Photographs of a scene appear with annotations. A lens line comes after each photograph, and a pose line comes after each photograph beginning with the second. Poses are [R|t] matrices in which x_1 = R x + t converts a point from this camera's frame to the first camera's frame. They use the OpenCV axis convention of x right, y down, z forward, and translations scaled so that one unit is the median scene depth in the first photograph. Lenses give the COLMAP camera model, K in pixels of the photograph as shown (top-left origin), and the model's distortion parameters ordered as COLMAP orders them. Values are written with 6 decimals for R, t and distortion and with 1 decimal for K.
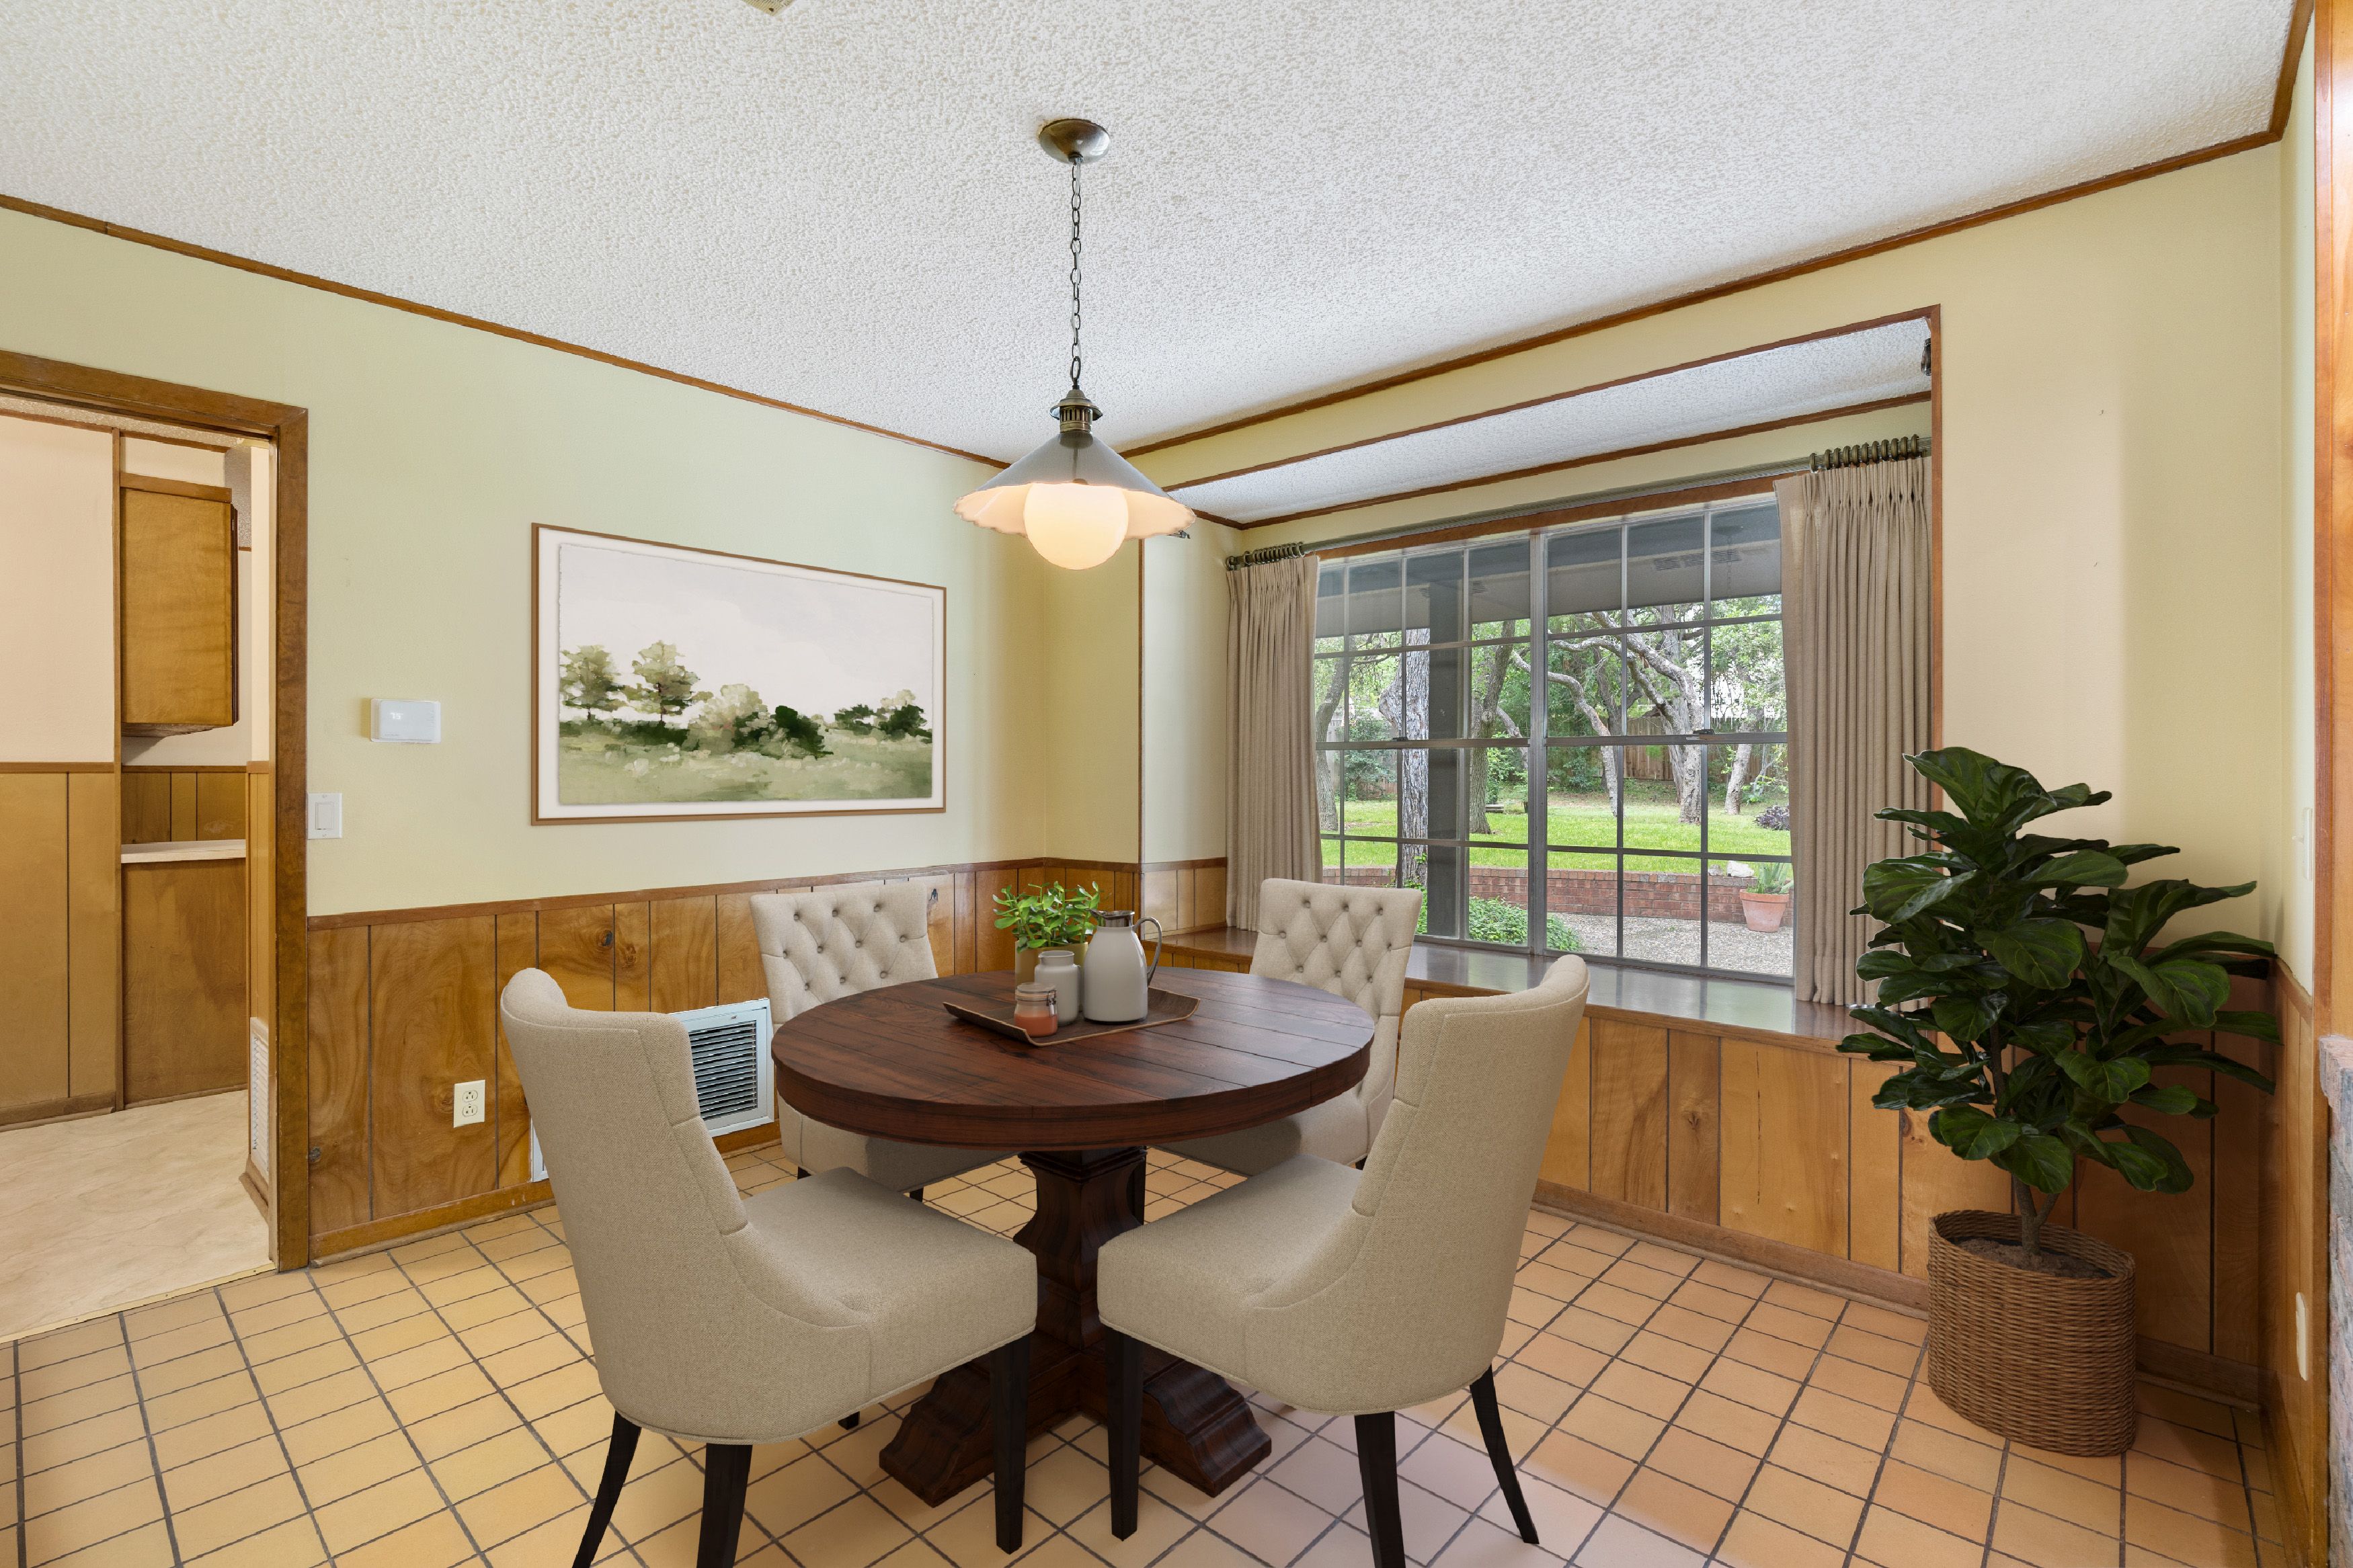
lens RADIAL K [[1065.2, 0, 1169.2], [0, 1065.2, 777.5], [0, 0, 1]] dist [-0.005685, 0.001493]
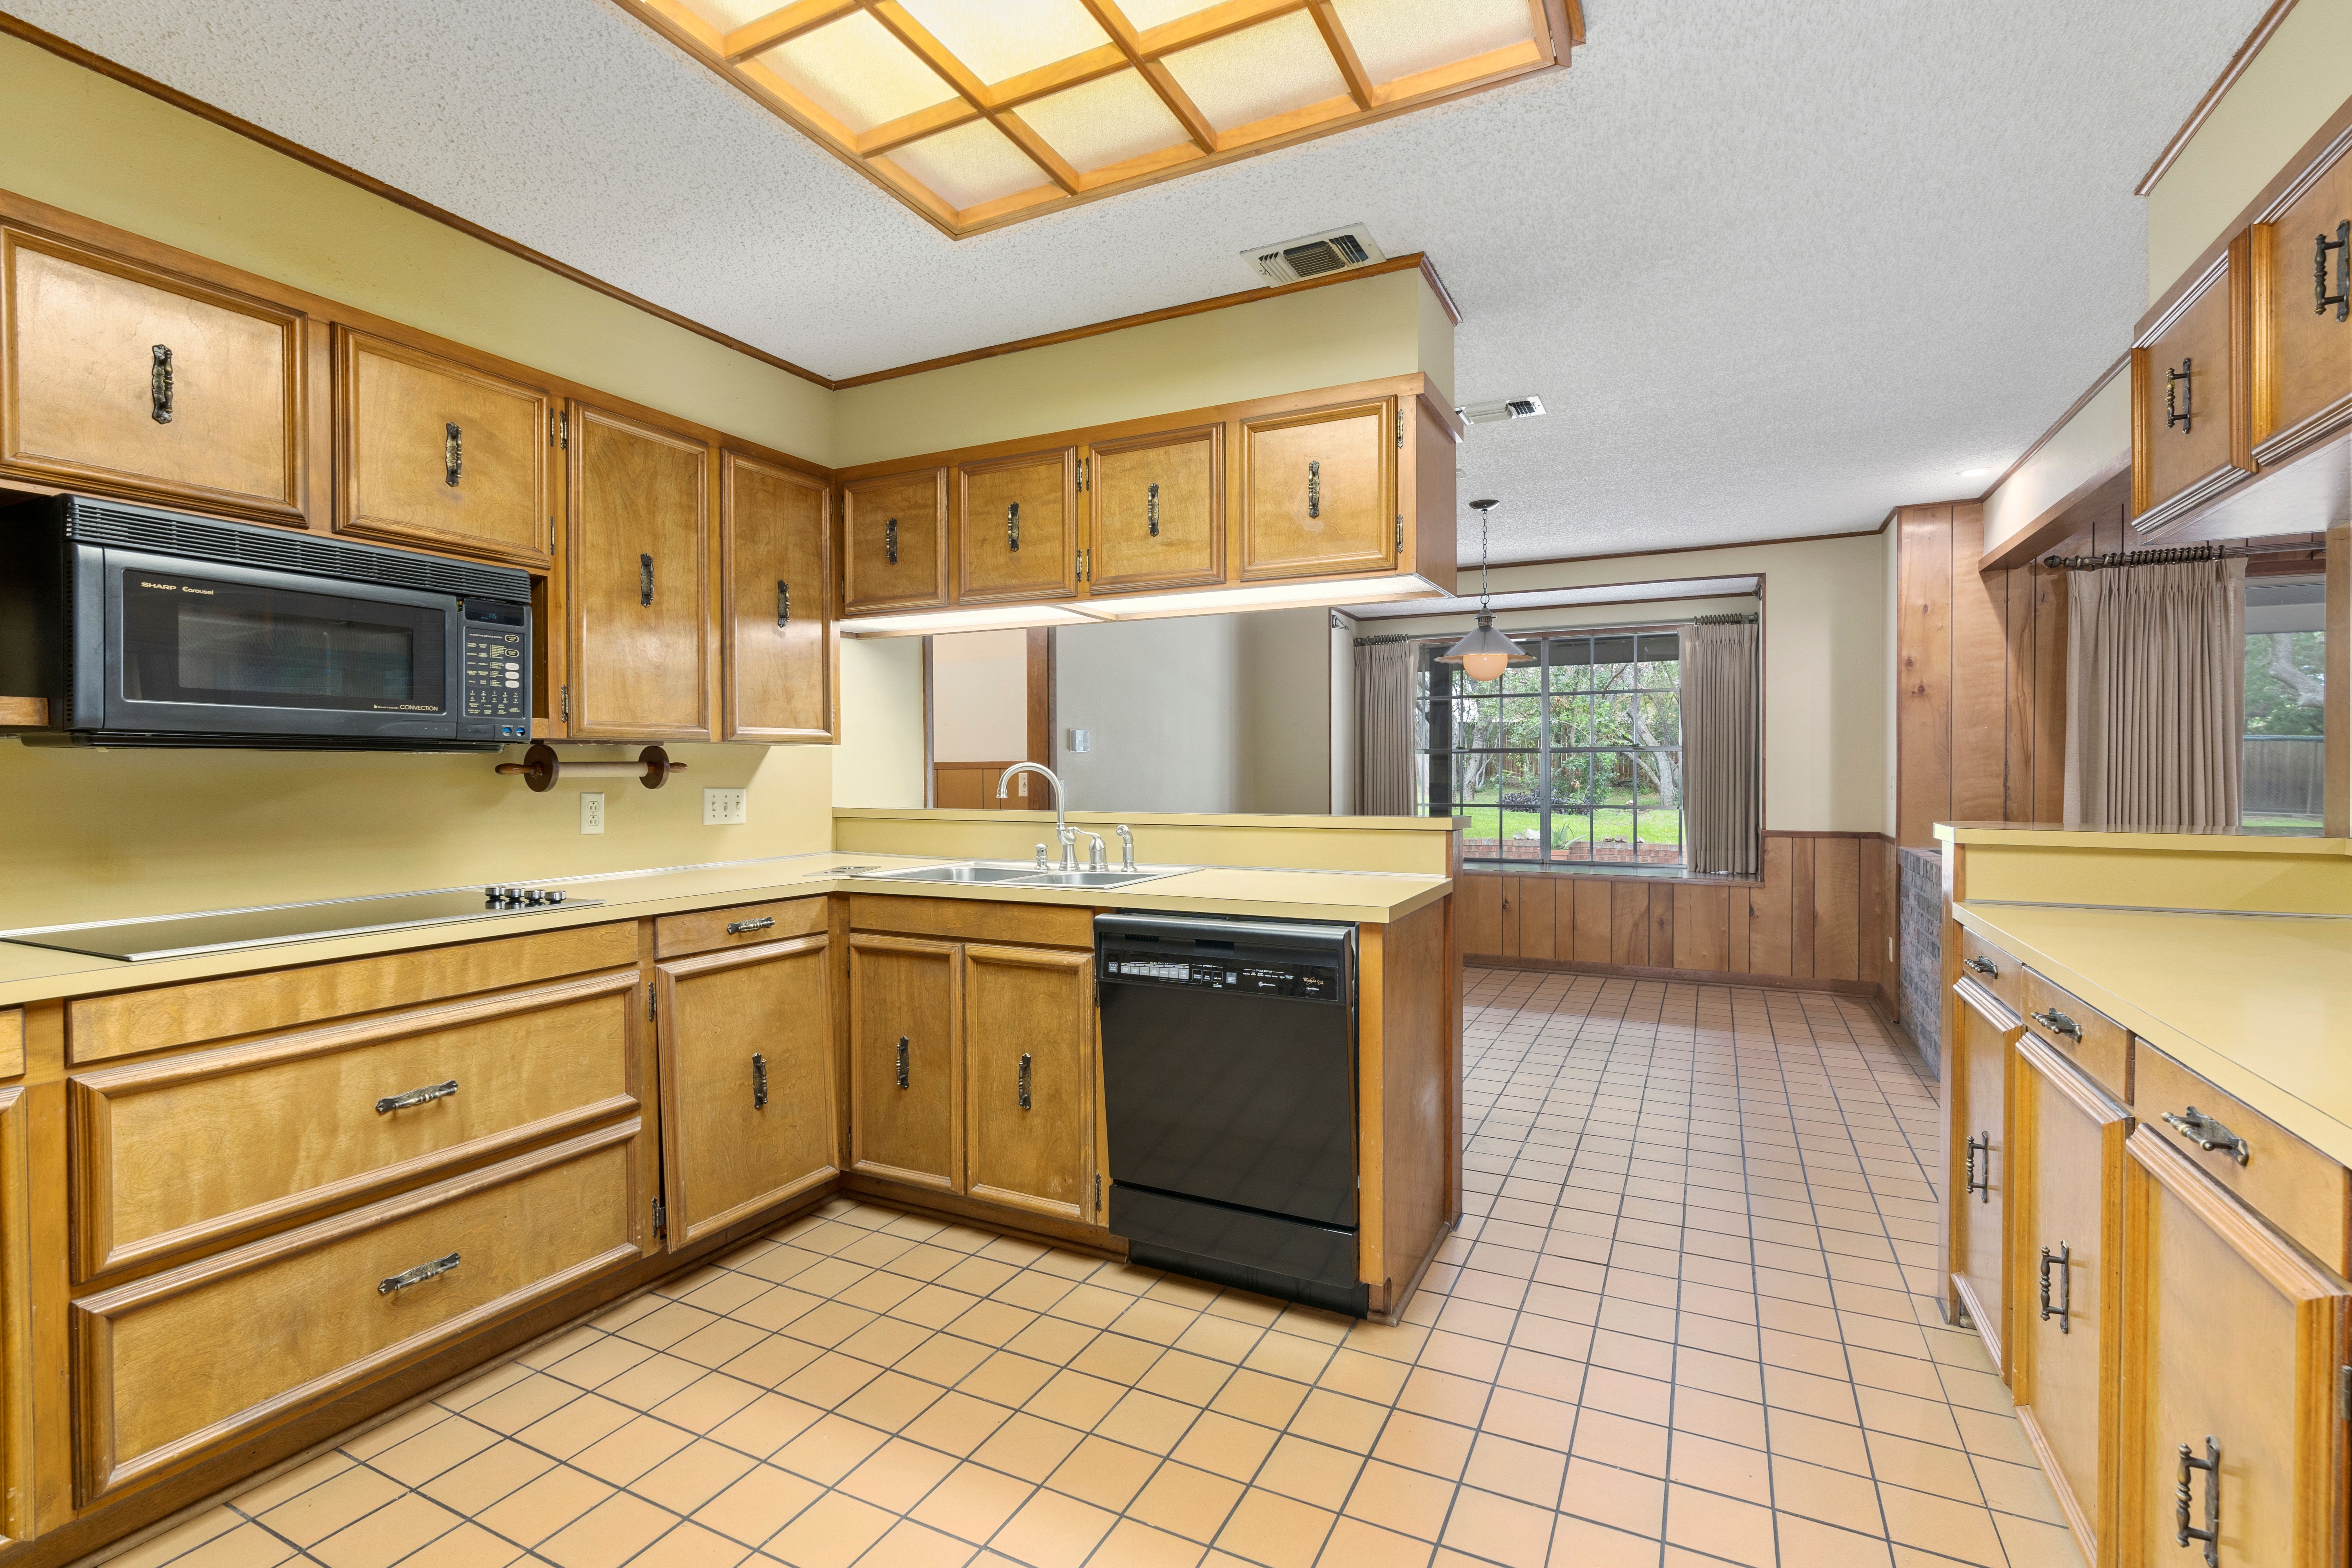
lens RADIAL K [[1064.9, 0, 1173.5], [0, 1064.9, 786.8], [0, 0, 1]] dist [-0.005685, 0.001493]
pose [[0.965642, -0.006165, 0.259803, -0.857417], [0.005510, 0.999980, 0.003246, 0.022479], [-0.259818, -0.001703, 0.965656, -0.706209]]
